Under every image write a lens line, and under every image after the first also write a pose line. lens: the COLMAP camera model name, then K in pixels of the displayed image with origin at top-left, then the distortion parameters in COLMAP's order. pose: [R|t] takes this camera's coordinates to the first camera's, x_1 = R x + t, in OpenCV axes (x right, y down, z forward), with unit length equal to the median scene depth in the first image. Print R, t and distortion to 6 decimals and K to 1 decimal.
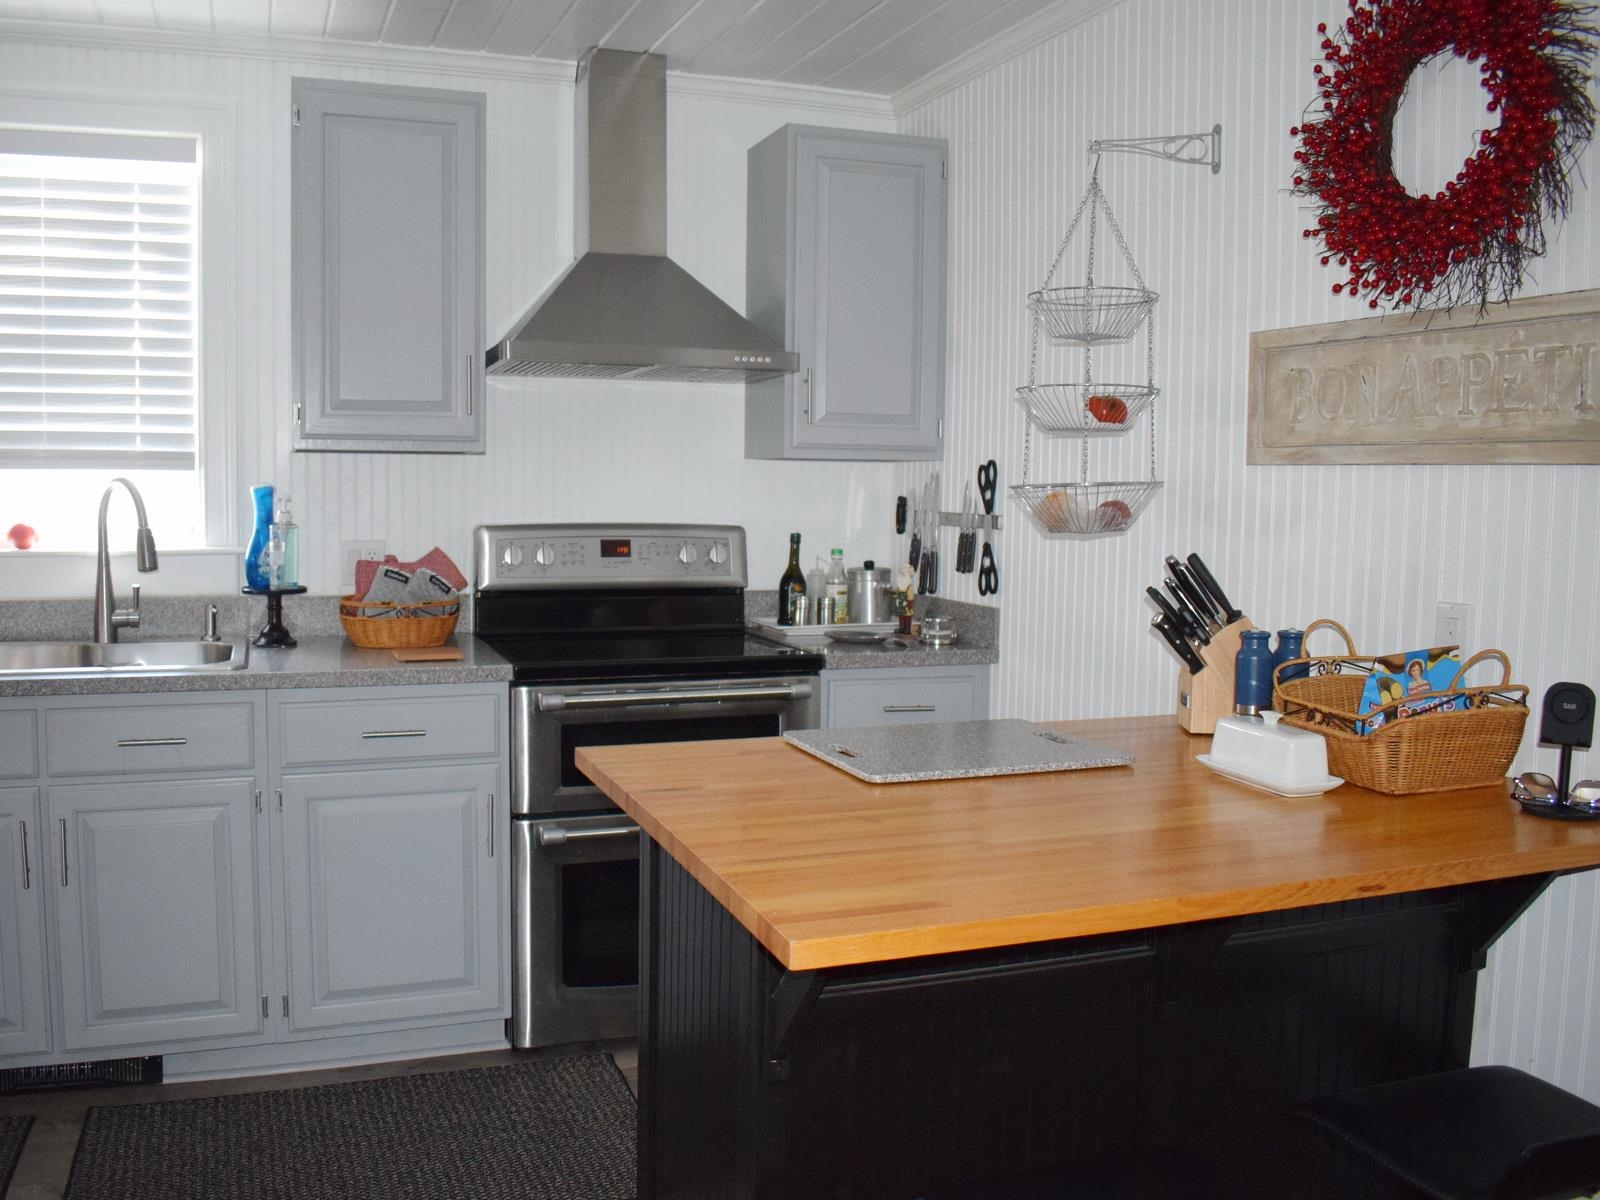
lens RADIAL K [[1402.1, 0, 815.6], [0, 1402.1, 611.5], [0, 0, 1]] dist [-0.091113, 0.007052]
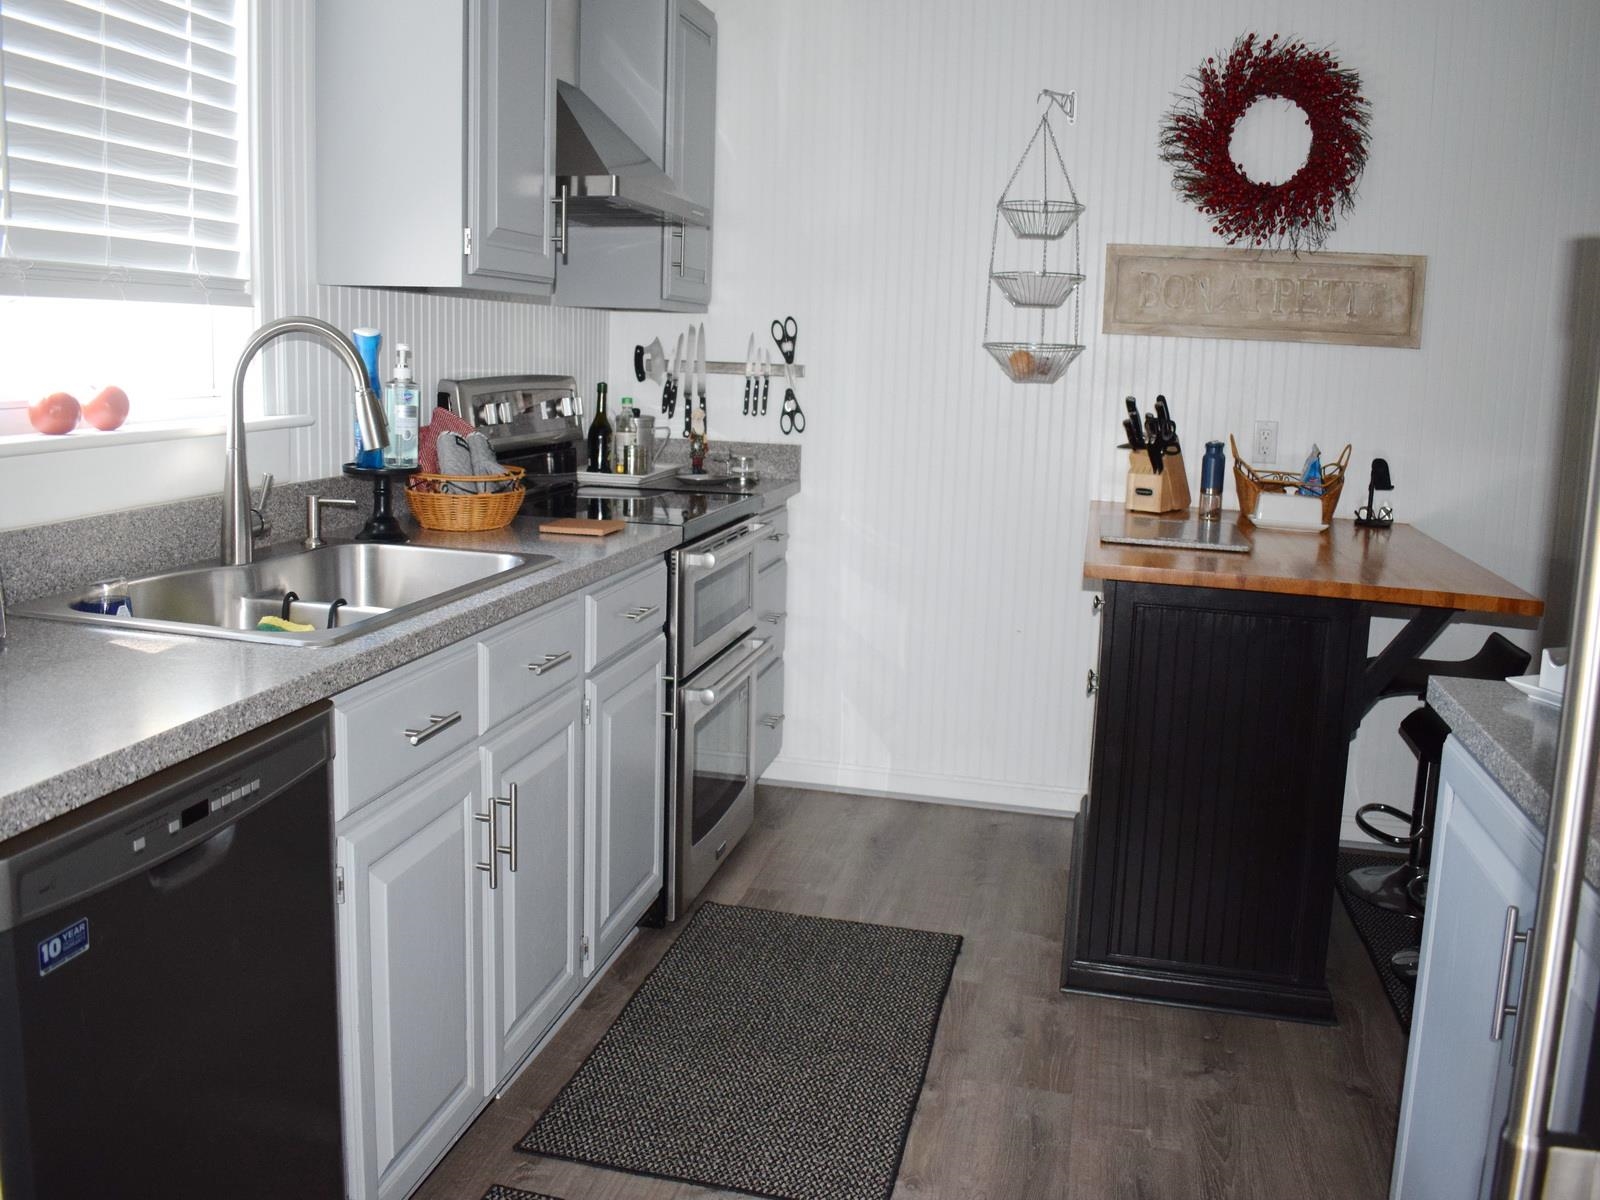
lens RADIAL K [[1402.1, 0, 810.5], [0, 1402.1, 601.2], [0, 0, 1]] dist [-0.091113, 0.007052]
pose [[0.515254, -0.147157, 0.844310, -0.946111], [0.050003, 0.988632, 0.141796, -0.040992], [-0.855578, -0.030843, 0.516754, 0.403447]]
